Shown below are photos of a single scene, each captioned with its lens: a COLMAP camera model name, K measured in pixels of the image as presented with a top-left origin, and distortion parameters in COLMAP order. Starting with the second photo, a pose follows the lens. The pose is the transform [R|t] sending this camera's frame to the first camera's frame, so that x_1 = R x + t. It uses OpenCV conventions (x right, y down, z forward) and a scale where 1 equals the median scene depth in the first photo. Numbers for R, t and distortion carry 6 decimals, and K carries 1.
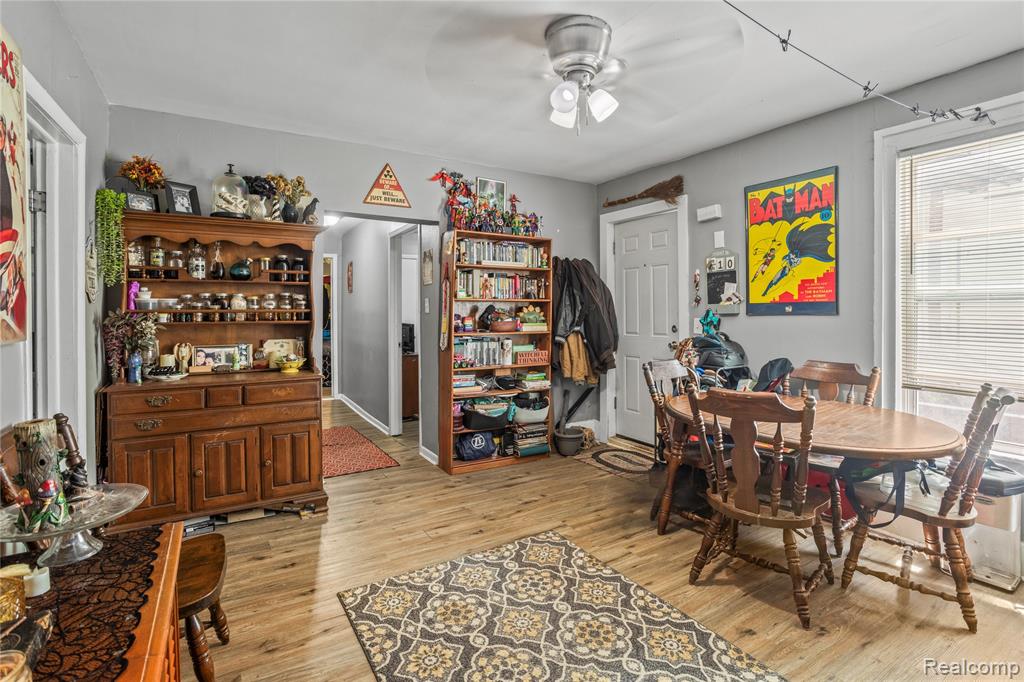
lens RADIAL K [[502.6, 0, 497.2], [0, 502.6, 322.1], [0, 0, 1]] dist [-0.017877, 0.006092]
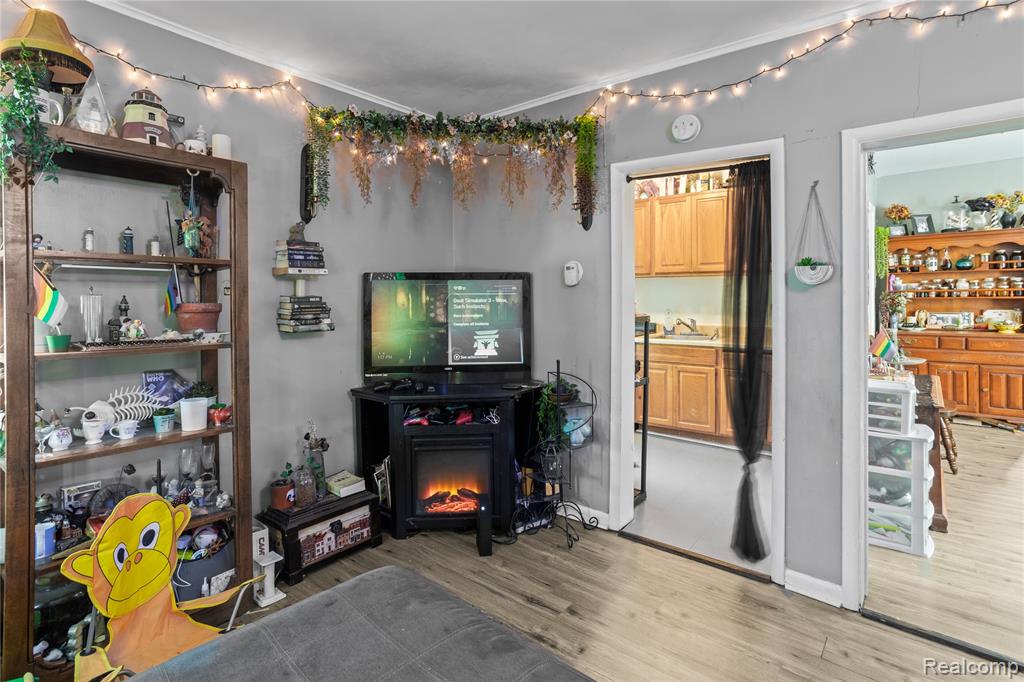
lens RADIAL K [[502.6, 0, 488.7], [0, 502.6, 298.6], [0, 0, 1]] dist [-0.017877, 0.006092]
pose [[0.334172, 0.006503, -0.942490, 0.443439], [-0.002226, 0.999979, 0.006111, -0.002609], [0.942509, 0.000056, 0.334180, -0.898015]]
